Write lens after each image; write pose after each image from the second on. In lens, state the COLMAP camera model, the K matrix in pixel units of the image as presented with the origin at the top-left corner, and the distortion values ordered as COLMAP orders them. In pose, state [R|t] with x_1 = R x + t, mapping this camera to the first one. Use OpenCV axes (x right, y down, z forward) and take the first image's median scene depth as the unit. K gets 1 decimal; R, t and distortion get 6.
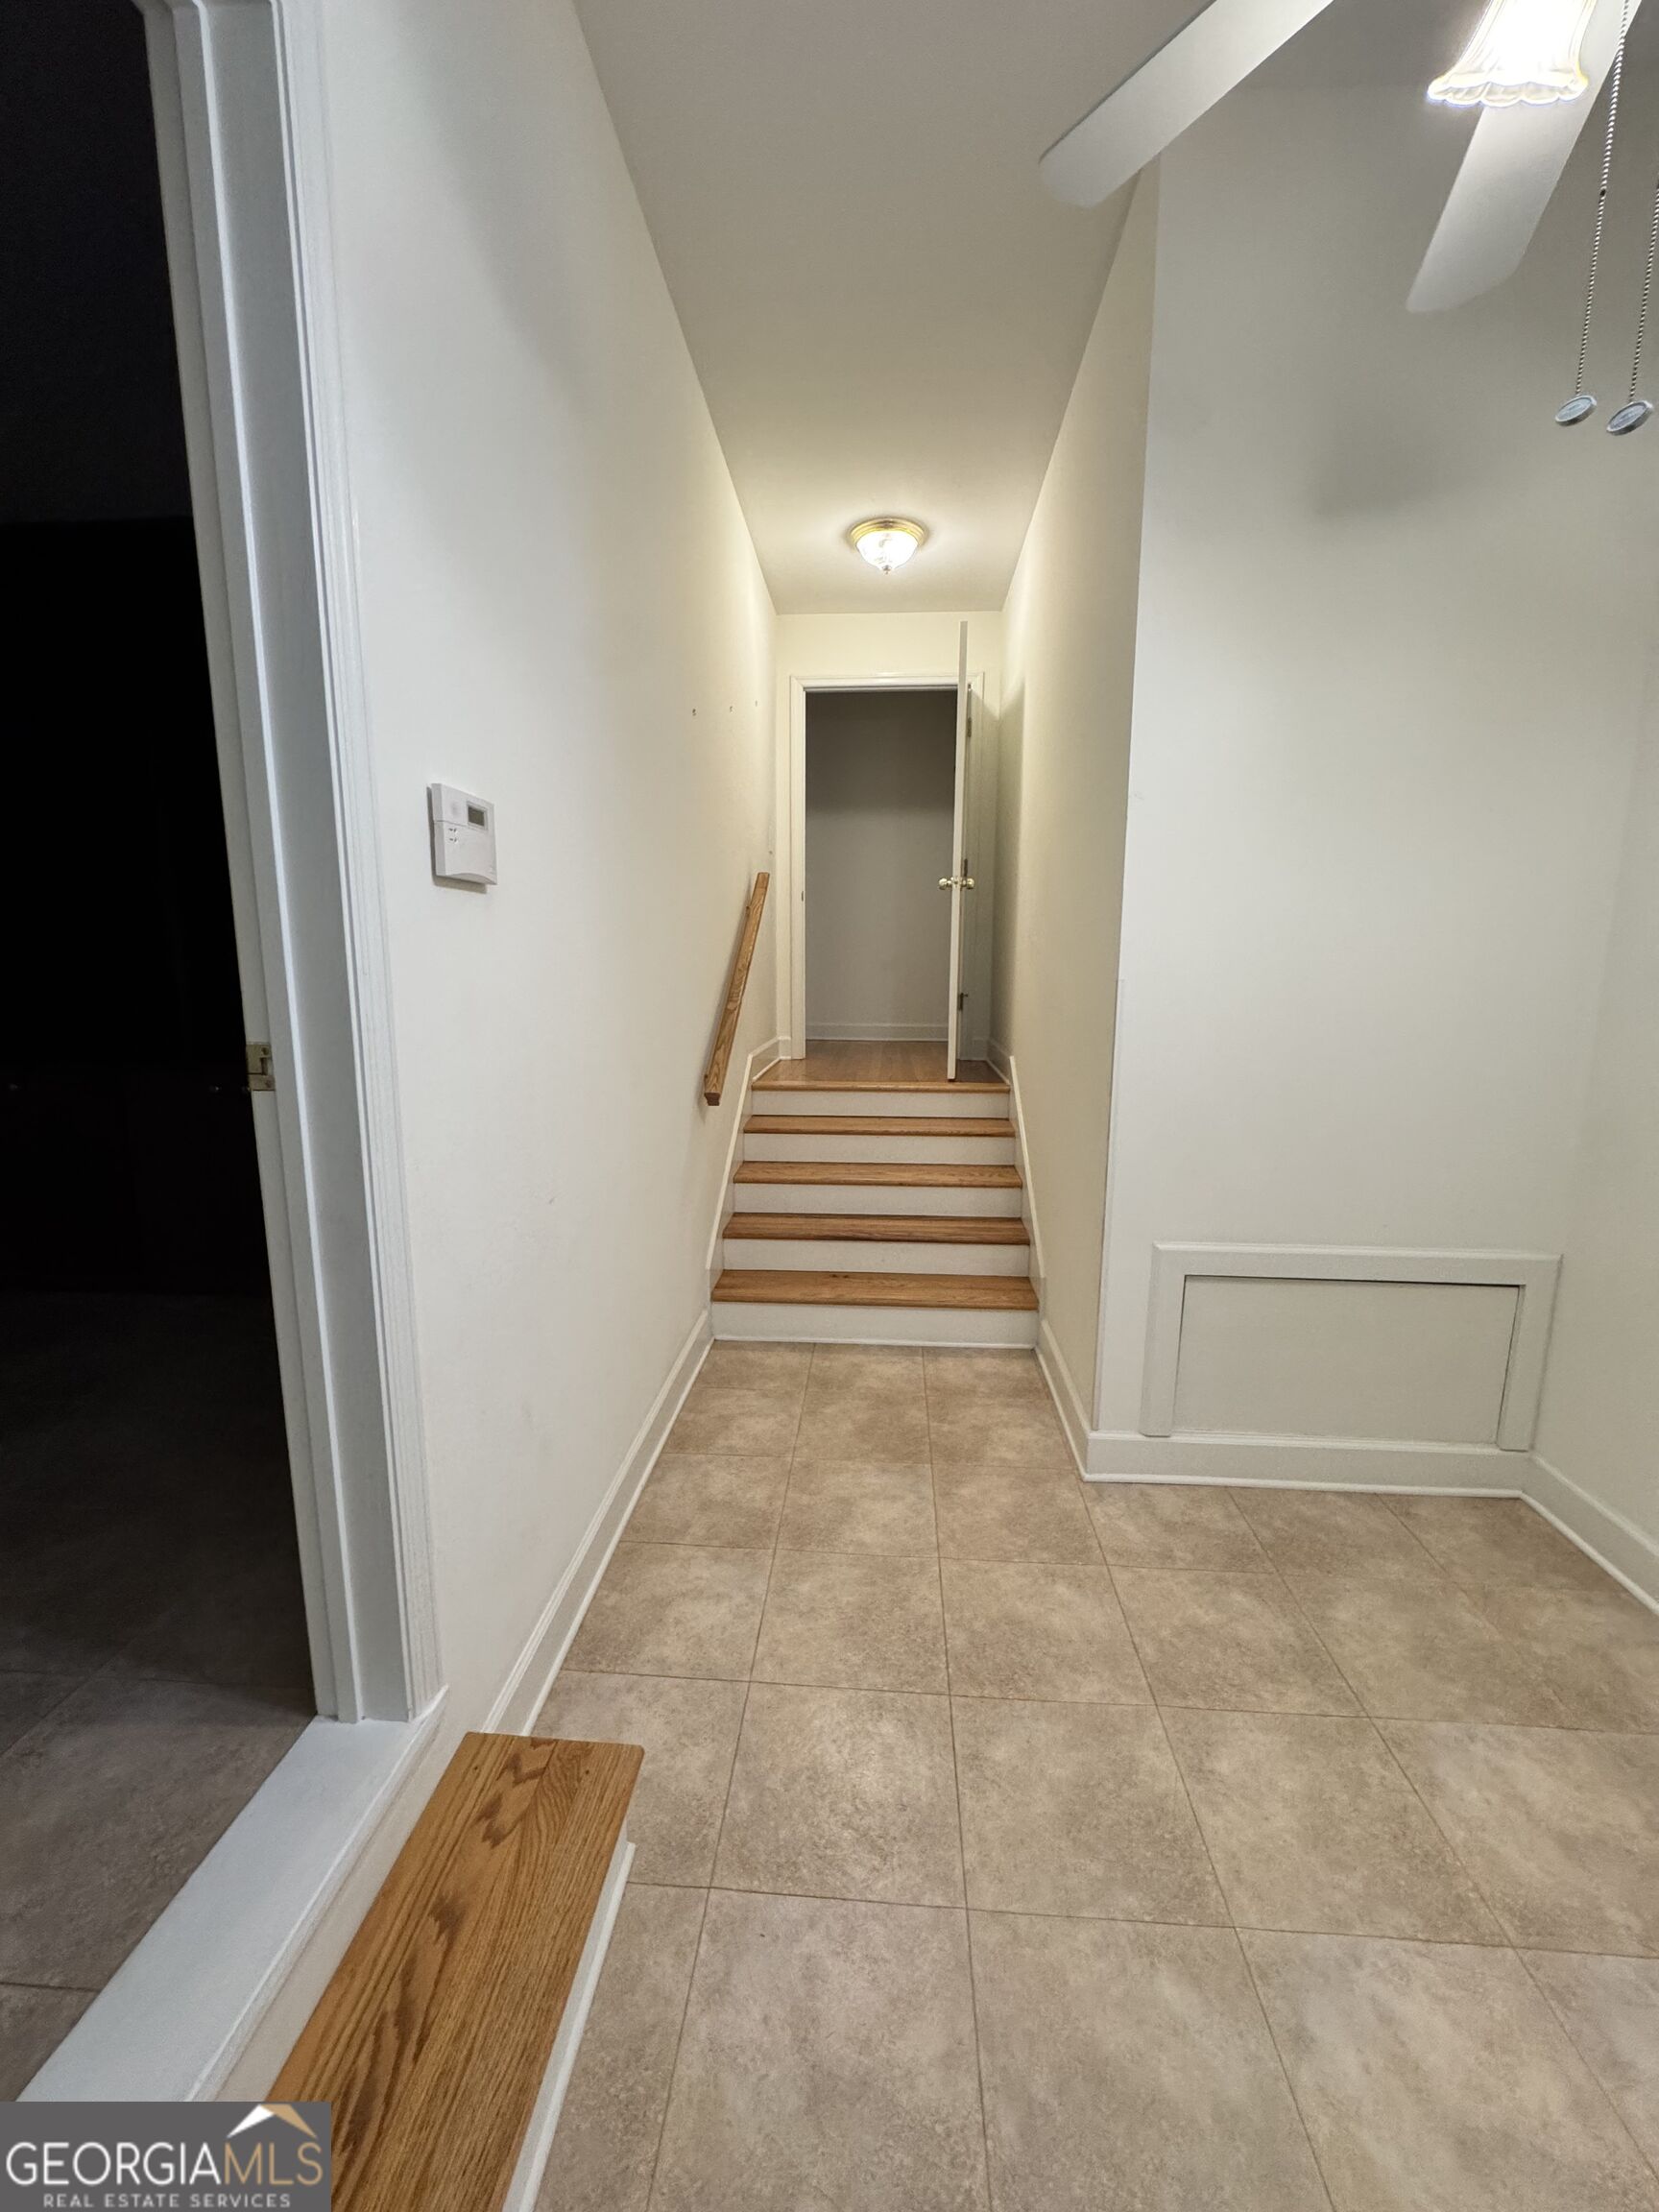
lens RADIAL K [[889.2, 0, 824.3], [0, 889.2, 1109.4], [0, 0, 1]] dist [-0.004637, 0.000169]
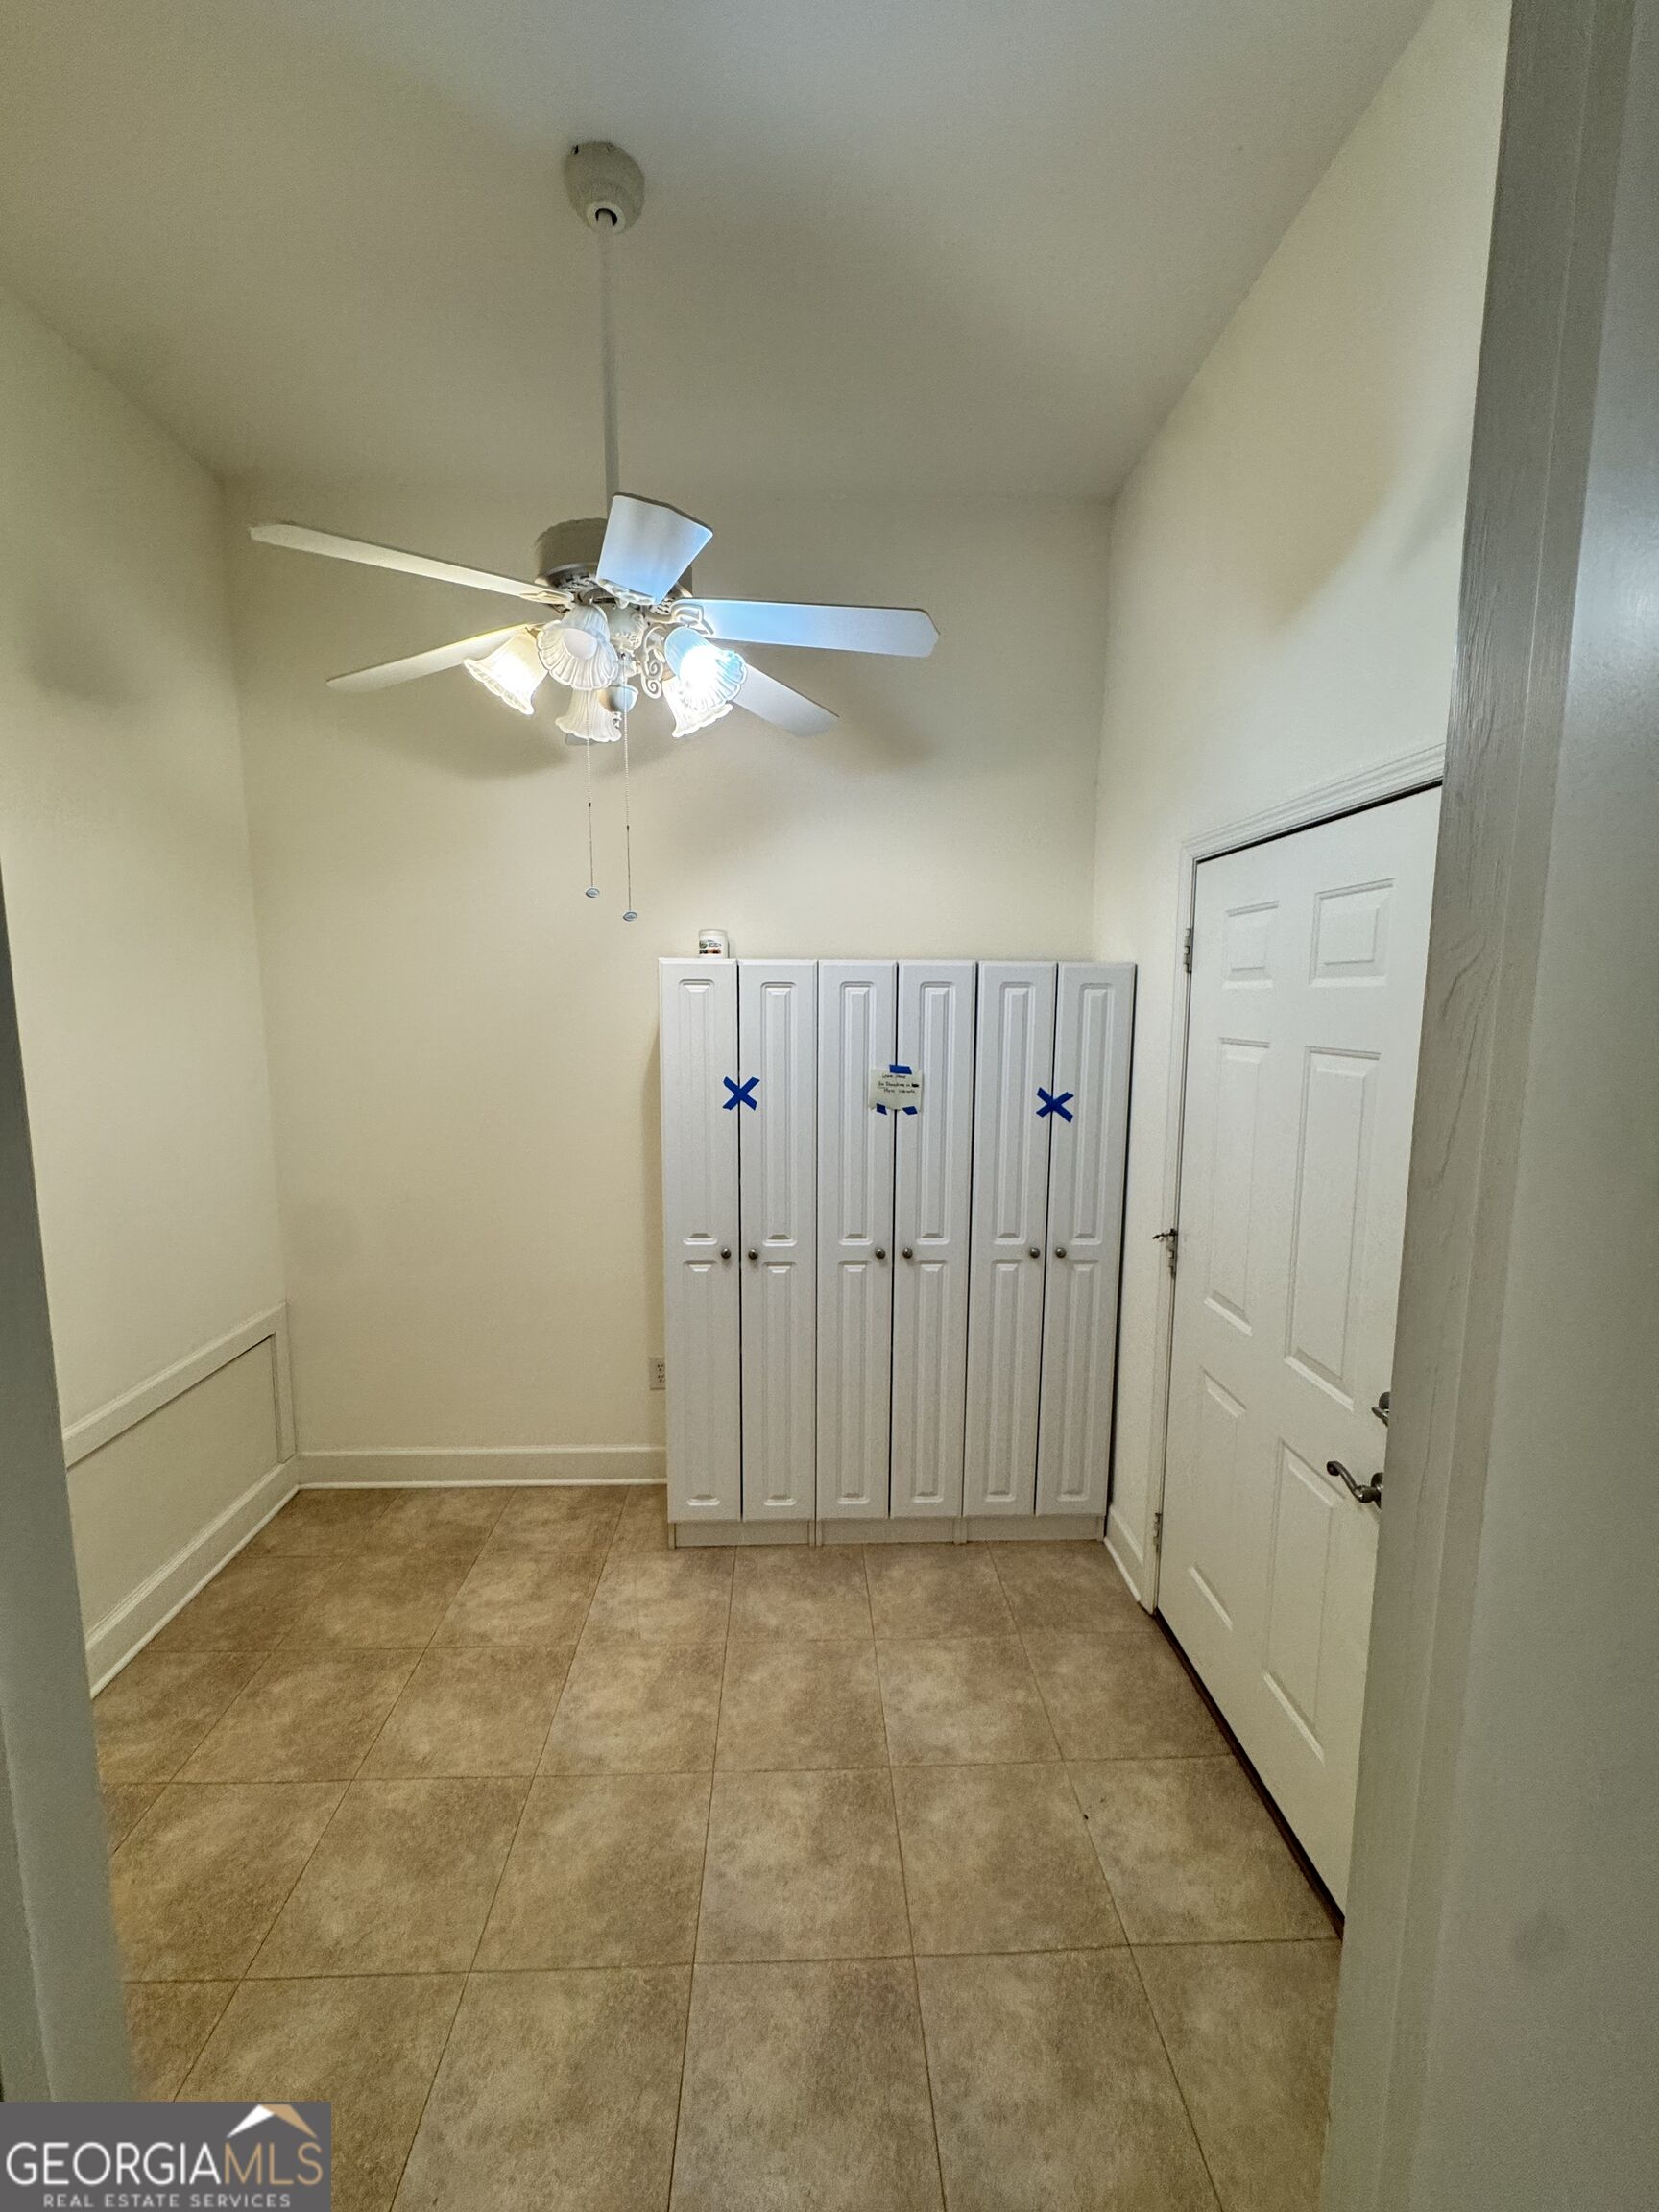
lens RADIAL K [[889.2, 0, 826.6], [0, 889.2, 1104.2], [0, 0, 1]] dist [-0.004637, 0.000169]
pose [[-0.115035, -0.129110, 0.984935, -0.753931], [0.159878, 0.976185, 0.146636, -0.268117], [-0.980411, 0.174337, -0.091654, 0.367149]]
